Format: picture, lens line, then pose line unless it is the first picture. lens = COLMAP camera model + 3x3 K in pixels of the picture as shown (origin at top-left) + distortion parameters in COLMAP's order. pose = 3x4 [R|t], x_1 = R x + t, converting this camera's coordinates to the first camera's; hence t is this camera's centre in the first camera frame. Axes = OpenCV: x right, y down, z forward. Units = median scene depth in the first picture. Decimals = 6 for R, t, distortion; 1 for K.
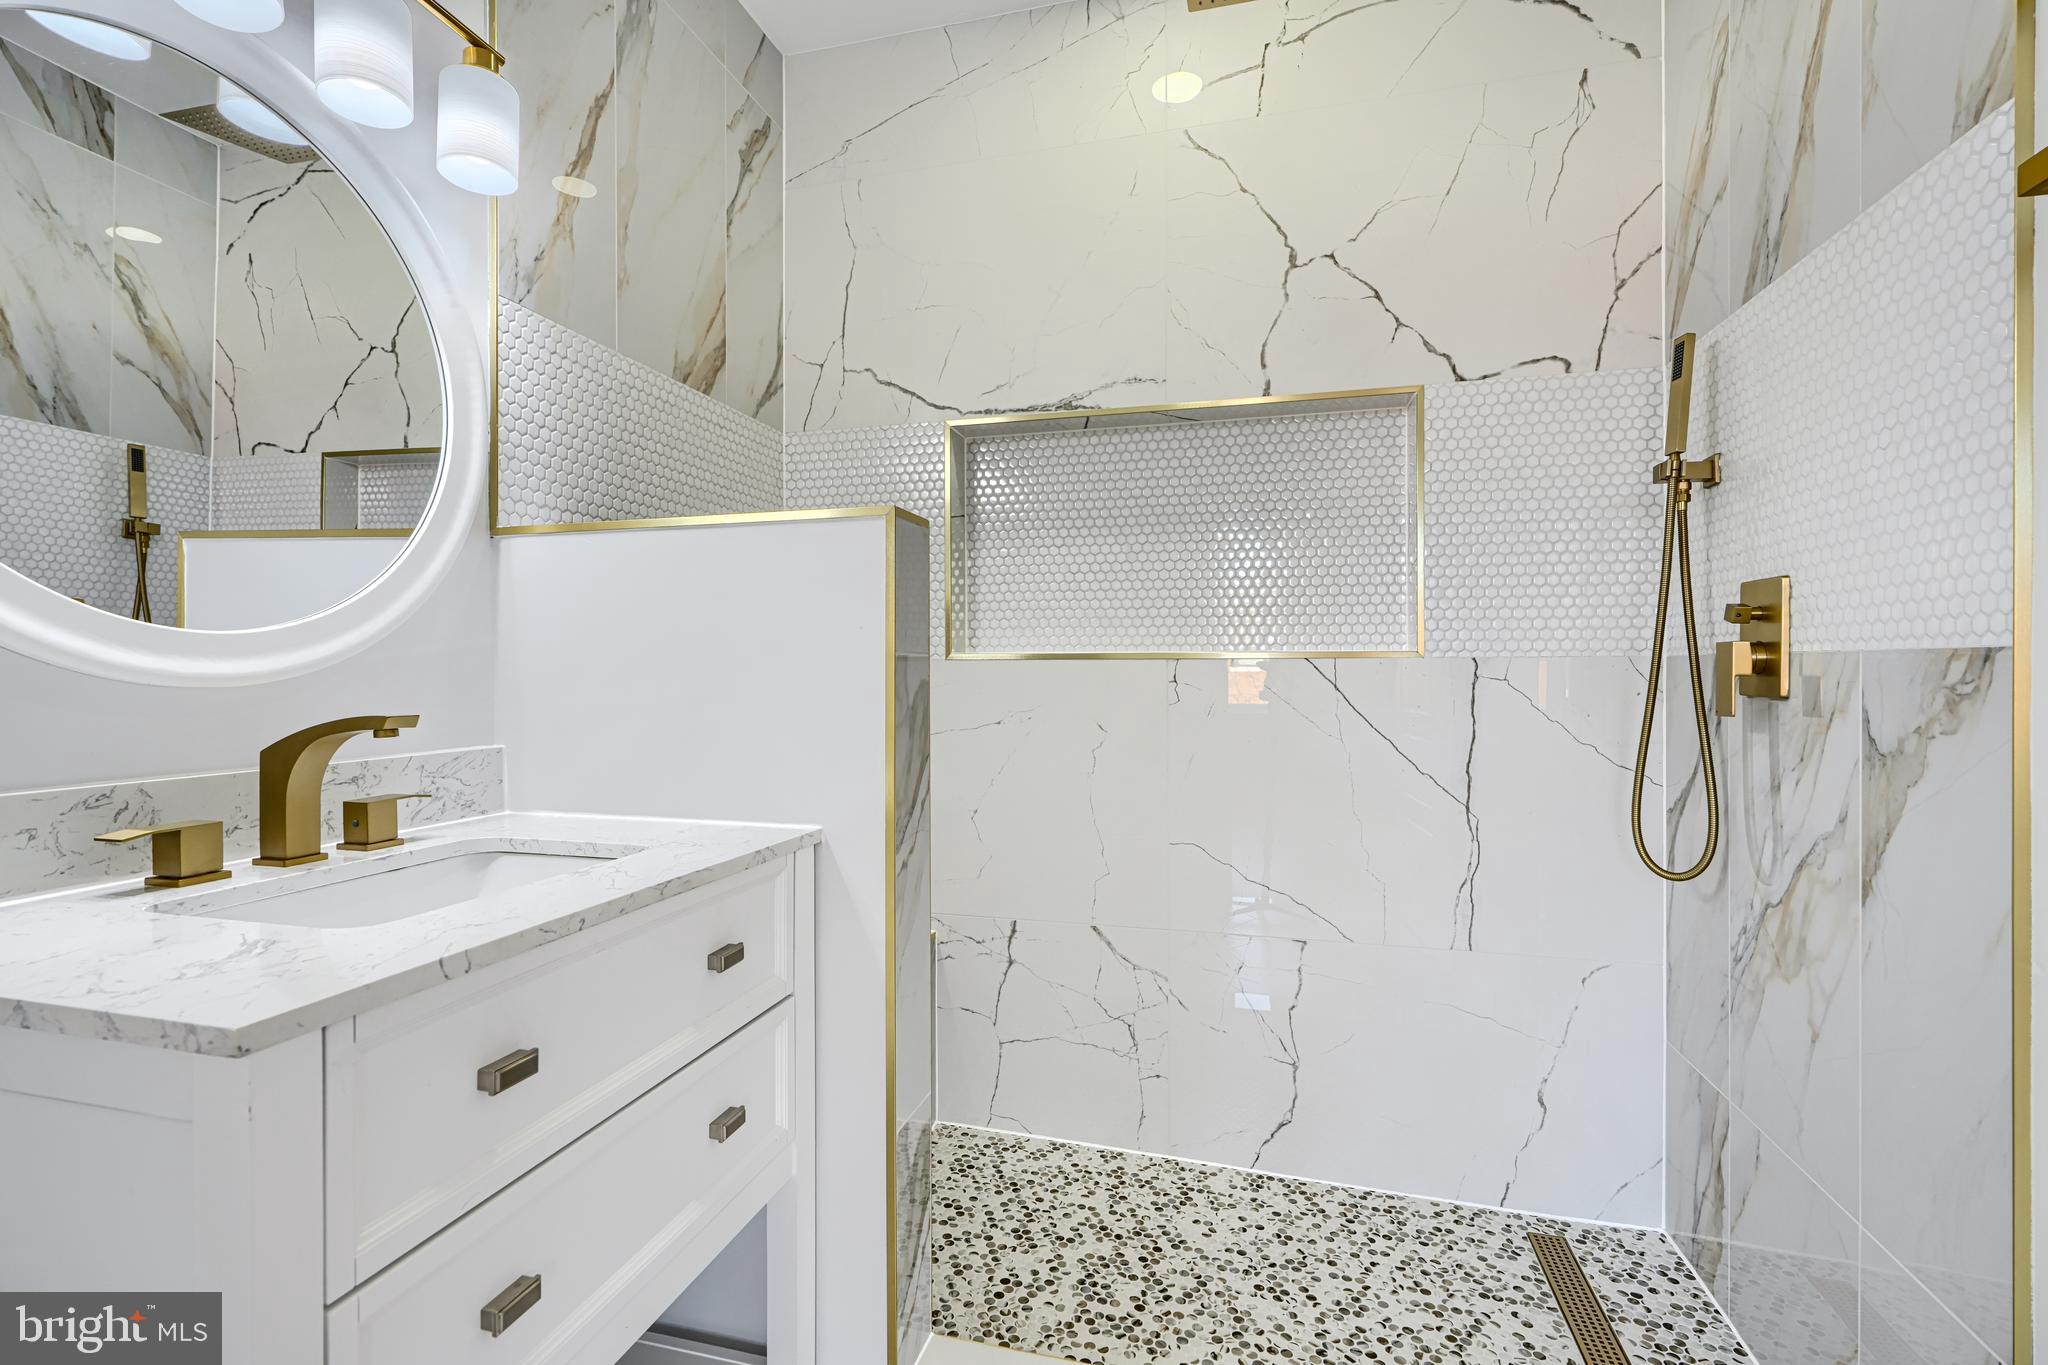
lens RADIAL K [[928.3, 0, 1023.2], [0, 928.3, 670.5], [0, 0, 1]] dist [-0.001370, 0.000905]
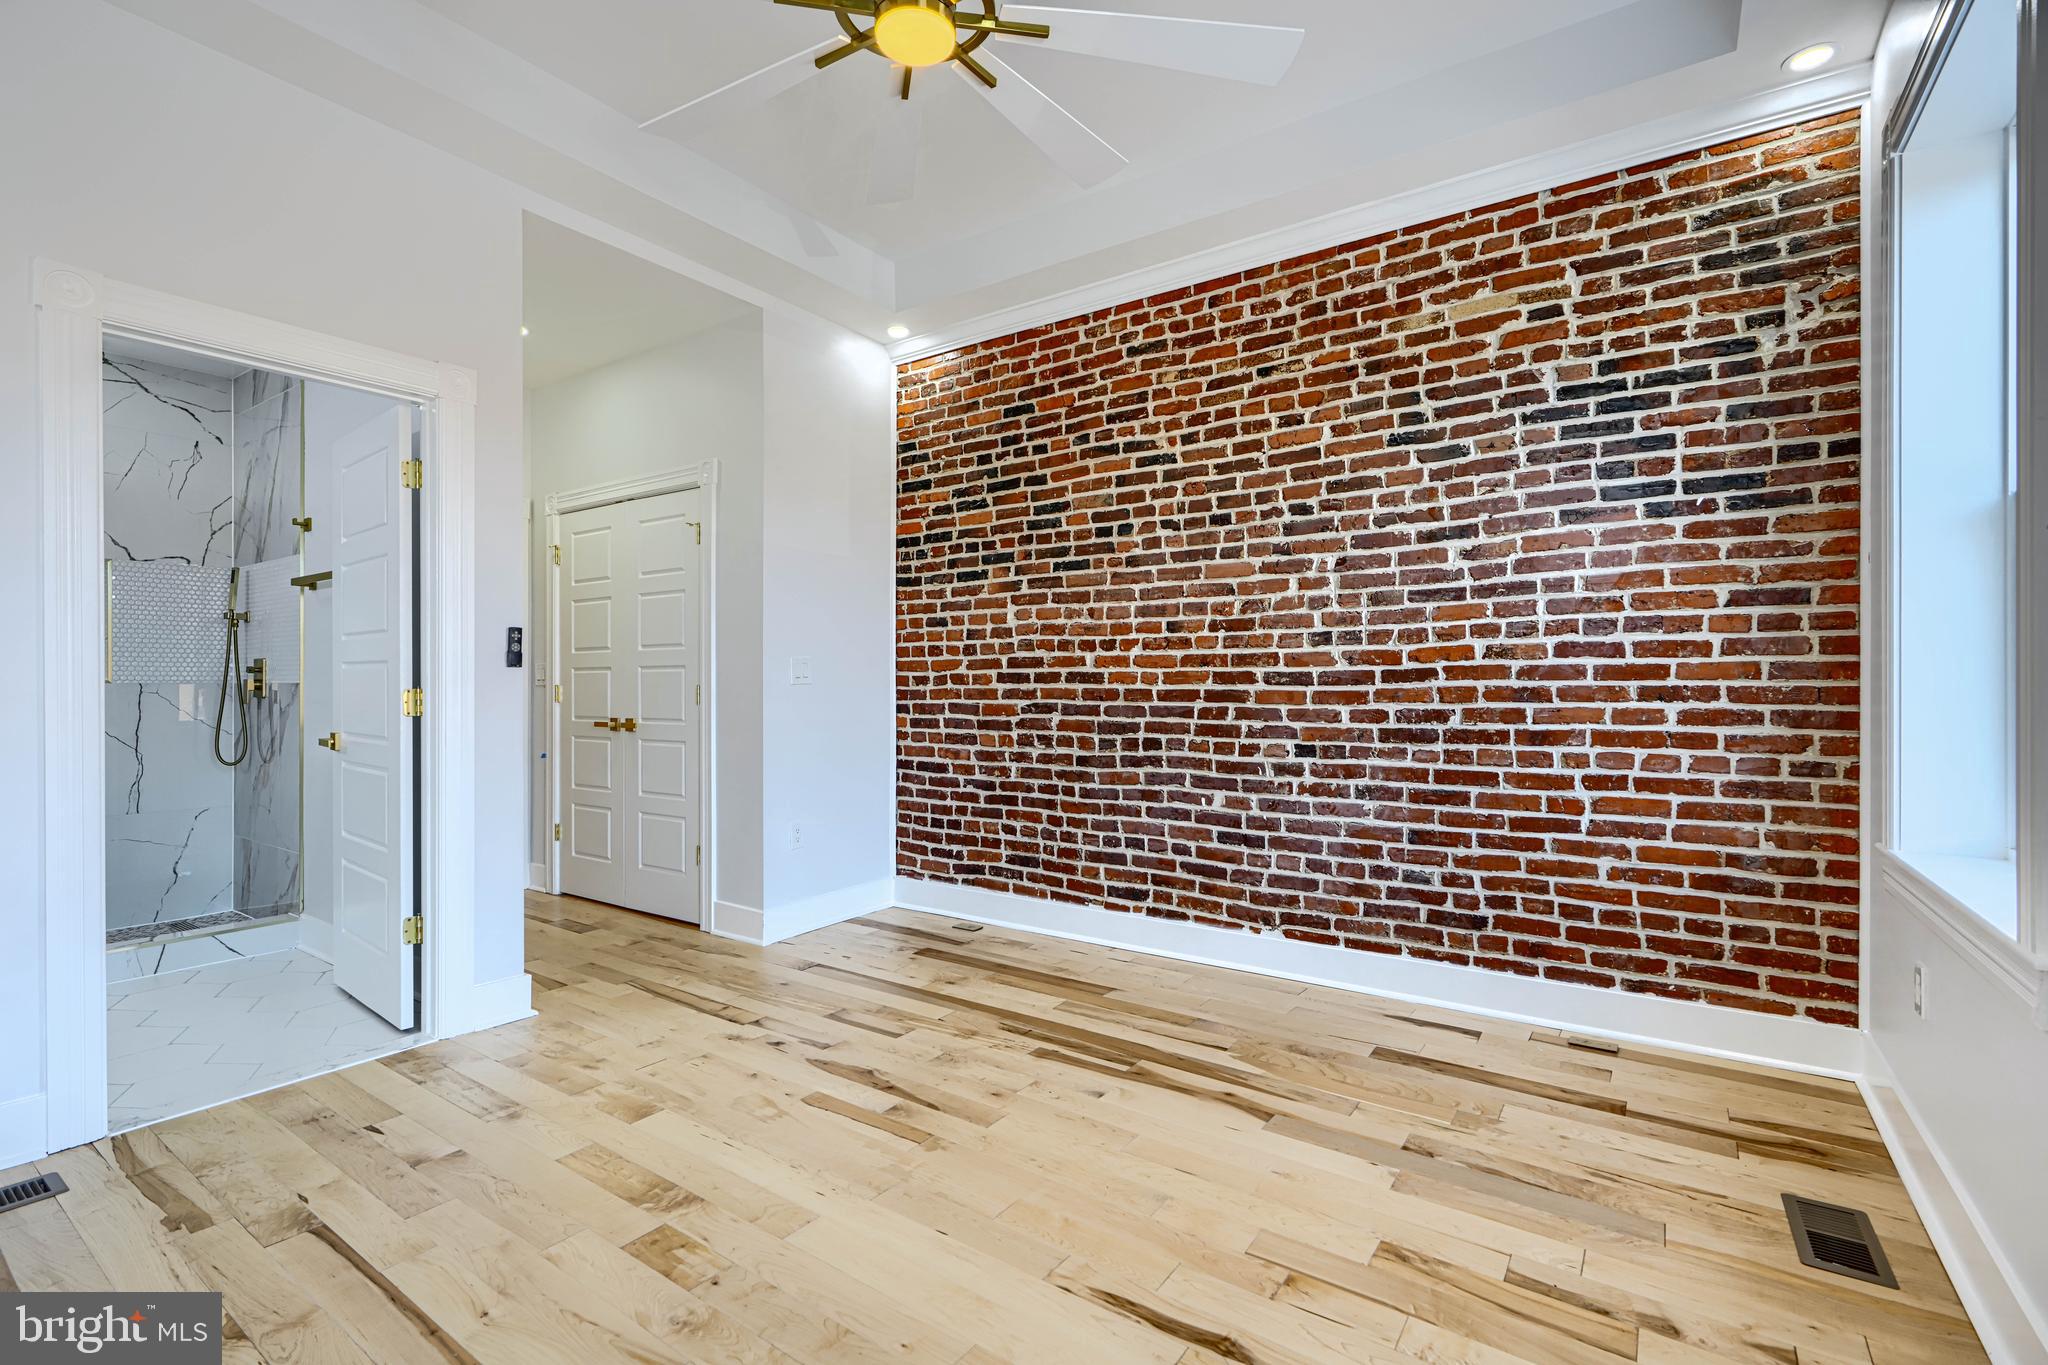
lens RADIAL K [[928.3, 0, 1023.6], [0, 928.3, 682.3], [0, 0, 1]] dist [-0.001370, 0.000905]
pose [[0.337697, 0.003225, 0.941249, -1.143881], [-0.002825, 0.999993, -0.002413, -0.018125], [-0.941251, -0.001844, 0.337704, -2.238897]]
